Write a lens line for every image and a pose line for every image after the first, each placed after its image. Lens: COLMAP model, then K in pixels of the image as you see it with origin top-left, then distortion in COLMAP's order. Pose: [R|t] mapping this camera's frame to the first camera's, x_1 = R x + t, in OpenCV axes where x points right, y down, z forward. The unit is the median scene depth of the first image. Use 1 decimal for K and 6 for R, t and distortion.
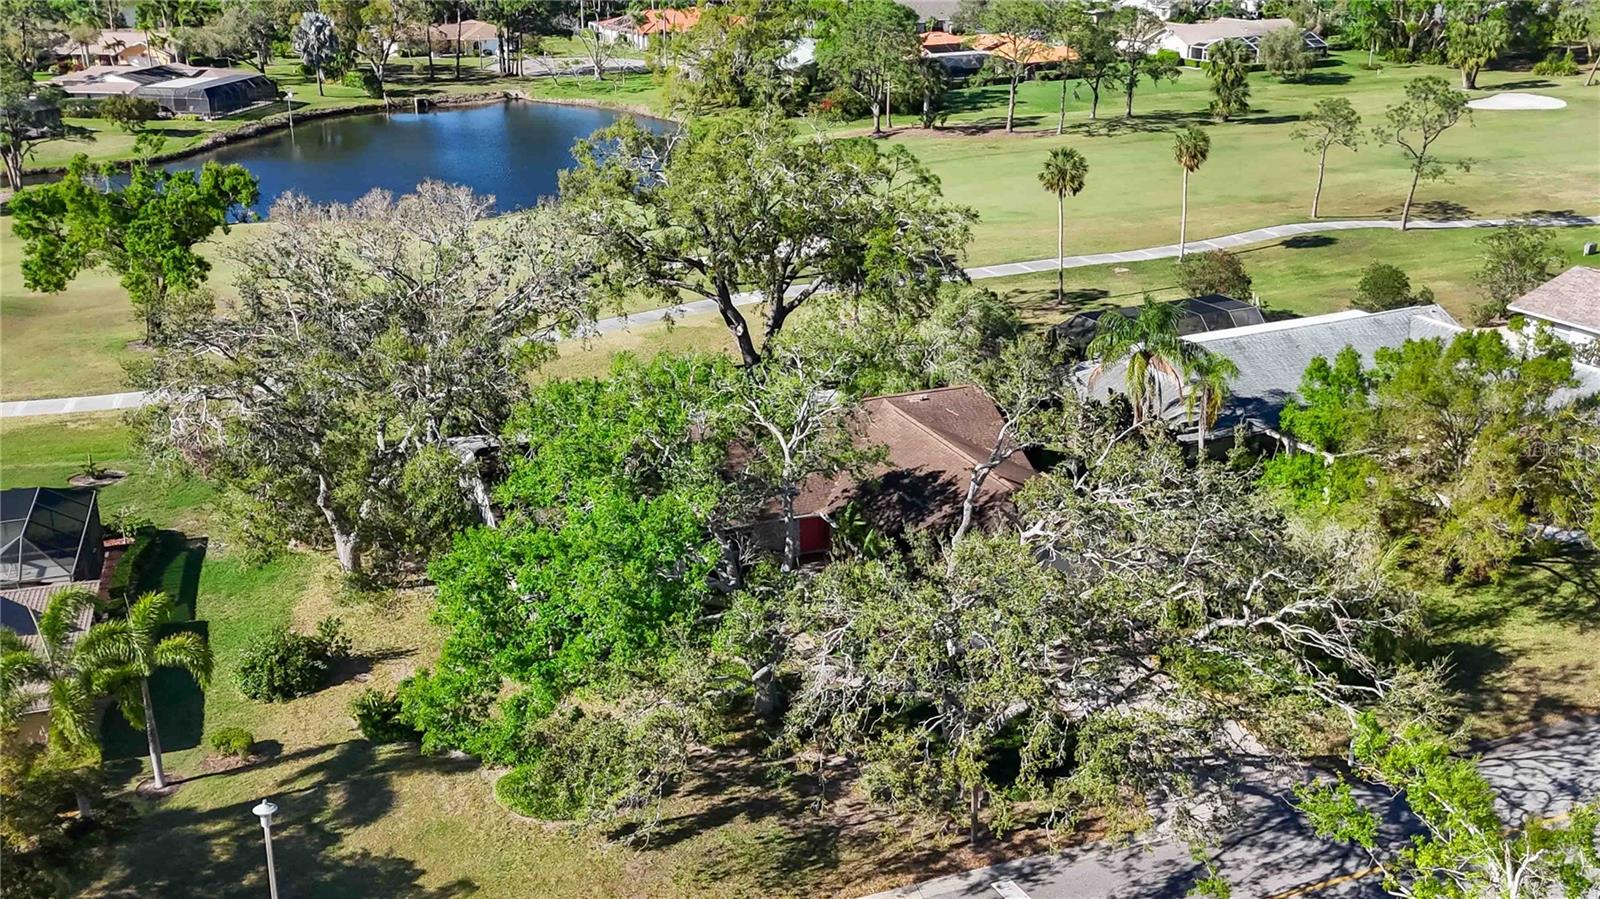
lens RADIAL K [[1627.1, 0, 806.8], [0, 1627.1, 456.6], [0, 0, 1]] dist [0.024667, 0.000000]
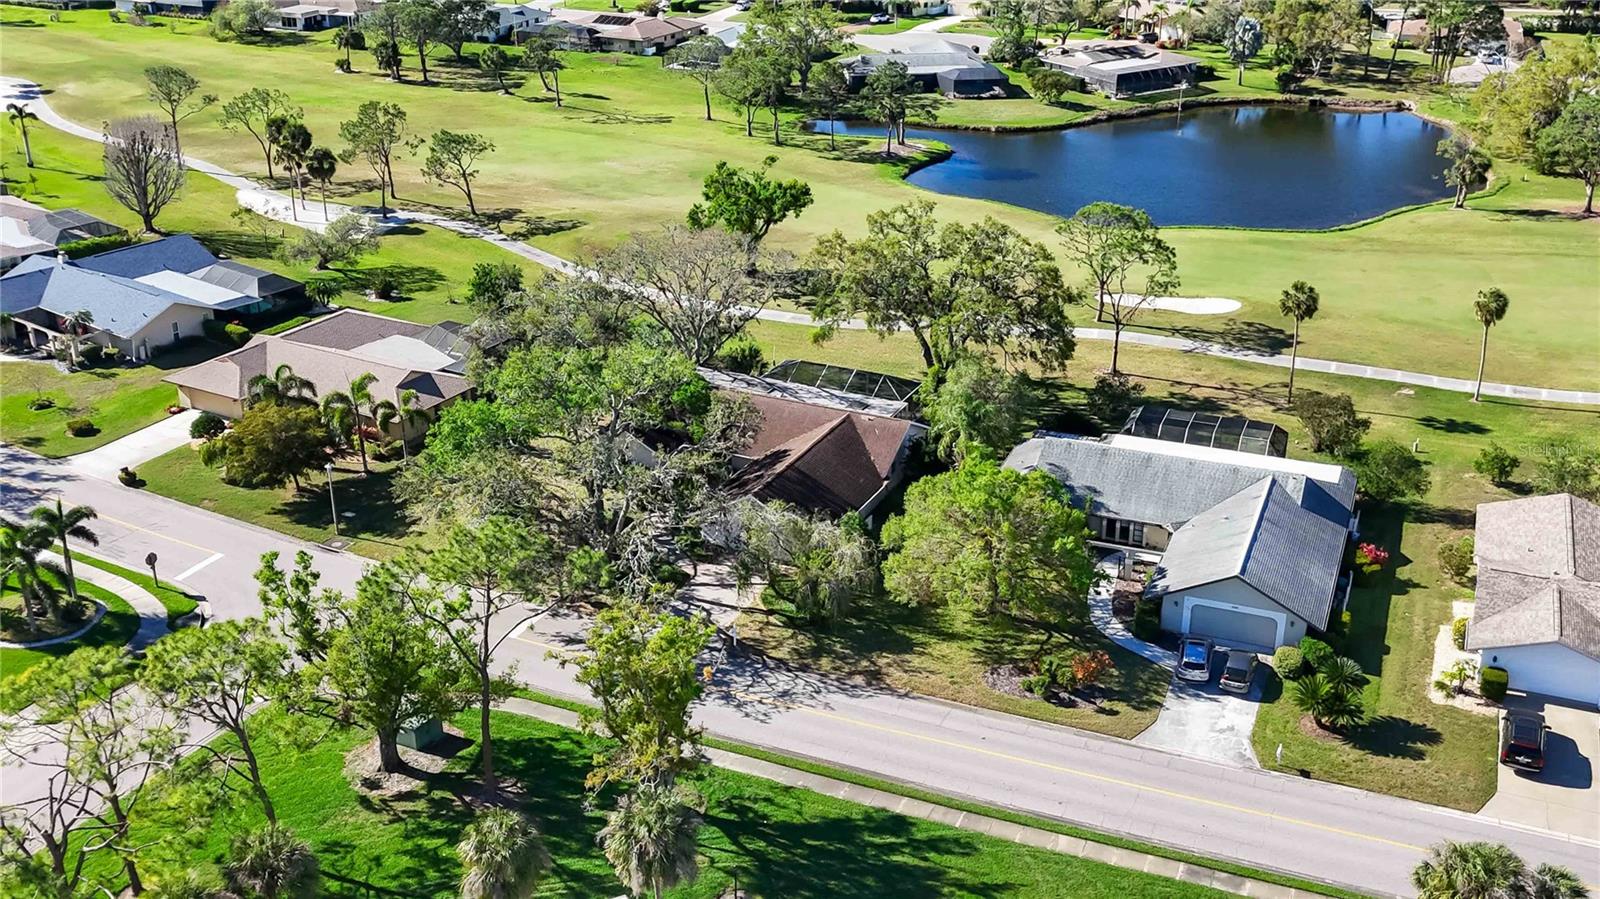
lens RADIAL K [[1627.1, 0, 783.2], [0, 1627.1, 452.1], [0, 0, 1]] dist [0.024667, 0.000000]
pose [[0.663428, 0.302310, -0.684450, 1.191380], [-0.250369, 0.951708, 0.177674, -0.283181], [0.705109, 0.053491, 0.707078, -0.244520]]
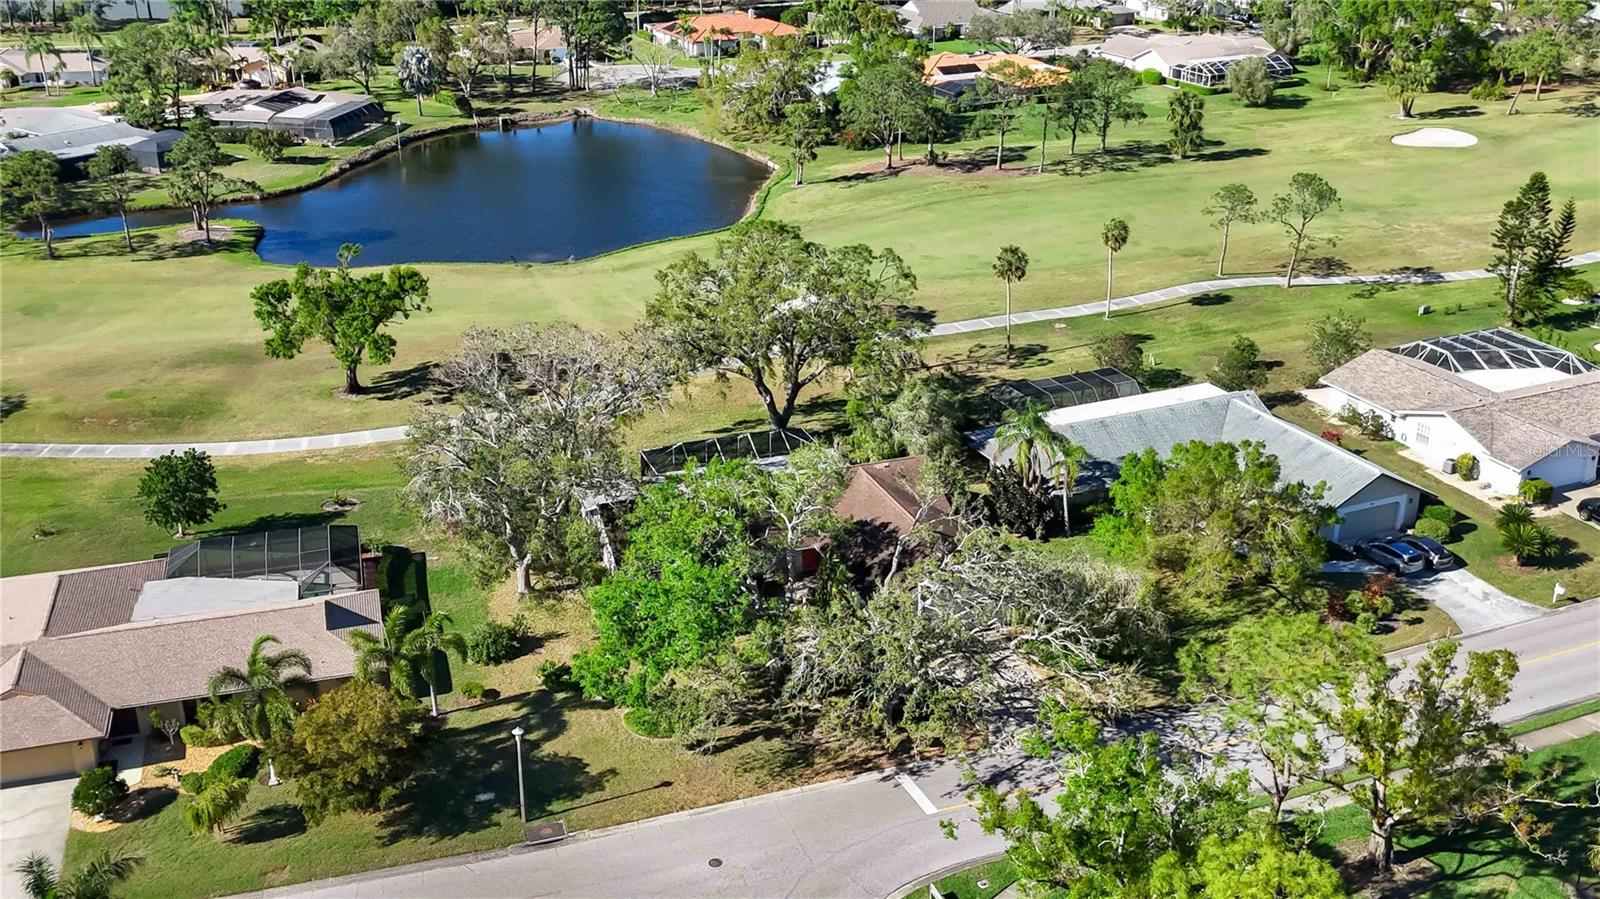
lens RADIAL K [[1627.1, 0, 799.4], [0, 1627.1, 450.8], [0, 0, 1]] dist [0.024667, 0.000000]
pose [[0.999530, 0.011555, -0.028406, 0.034639], [-0.010110, 0.998674, 0.050487, -0.129792], [0.028951, -0.050176, 0.998321, -0.540817]]
